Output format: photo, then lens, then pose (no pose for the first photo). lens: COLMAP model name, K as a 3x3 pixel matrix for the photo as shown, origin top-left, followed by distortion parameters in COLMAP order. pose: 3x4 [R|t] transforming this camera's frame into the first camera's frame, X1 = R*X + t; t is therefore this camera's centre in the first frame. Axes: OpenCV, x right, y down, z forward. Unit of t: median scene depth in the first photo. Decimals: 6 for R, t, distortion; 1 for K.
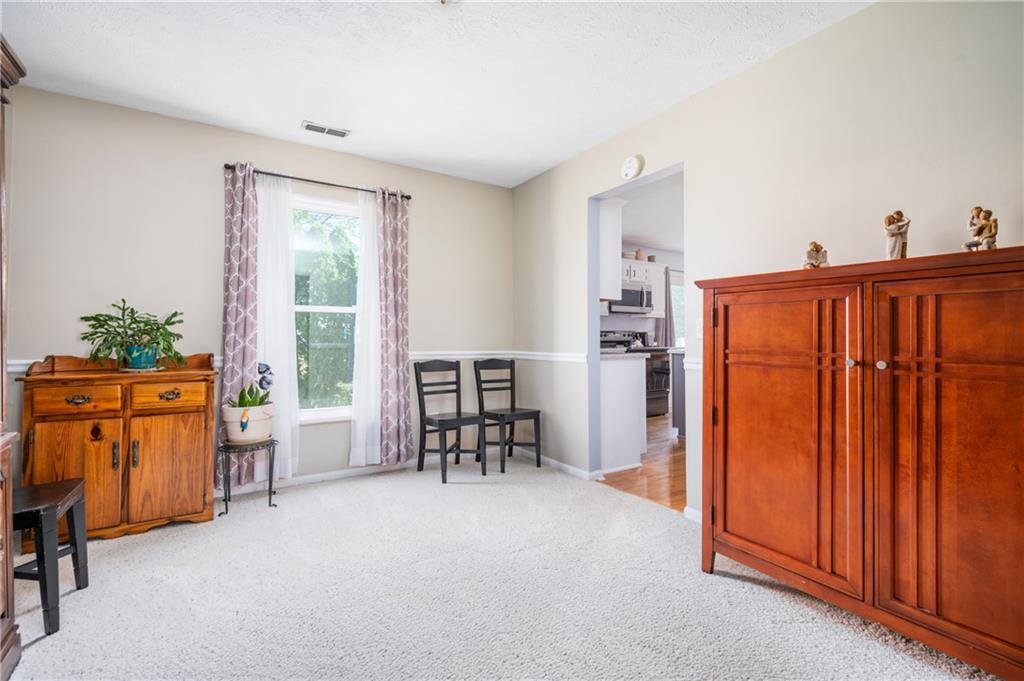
lens RADIAL K [[464.5, 0, 510.3], [0, 464.5, 338.1], [0, 0, 1]] dist [0.000207, 0.000007]
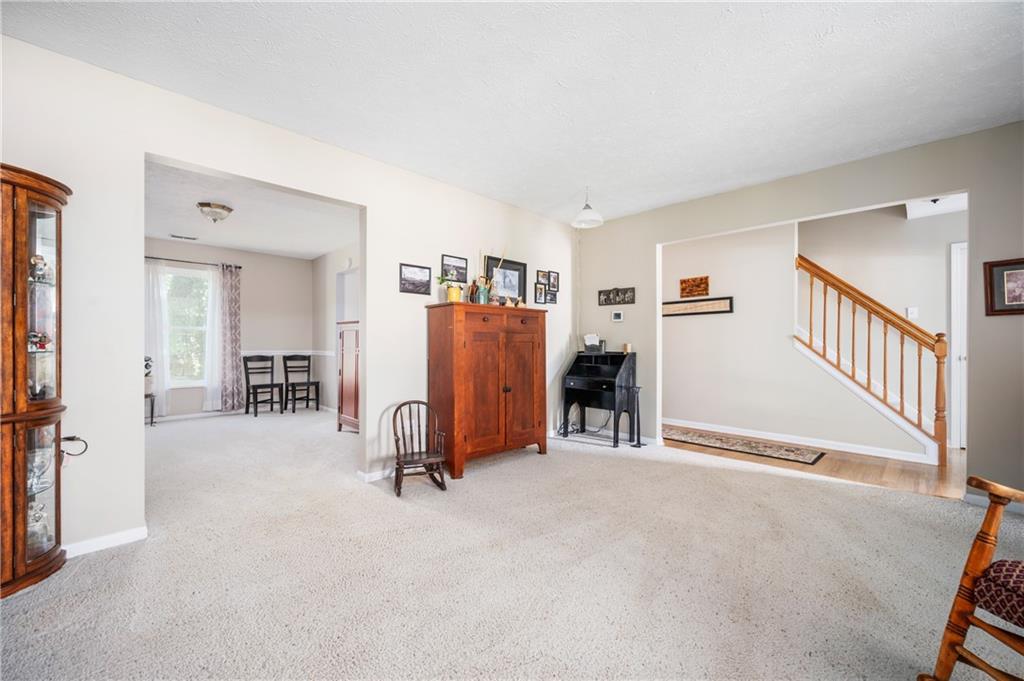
lens RADIAL K [[406.5, 0, 510.8], [0, 406.5, 349.2], [0, 0, 1]] dist [-0.002301, -0.000174]
pose [[0.977305, -0.003068, 0.211815, 0.495898], [0.000628, 0.999933, 0.011589, 0.004529], [-0.211836, -0.011193, 0.977241, -0.818176]]
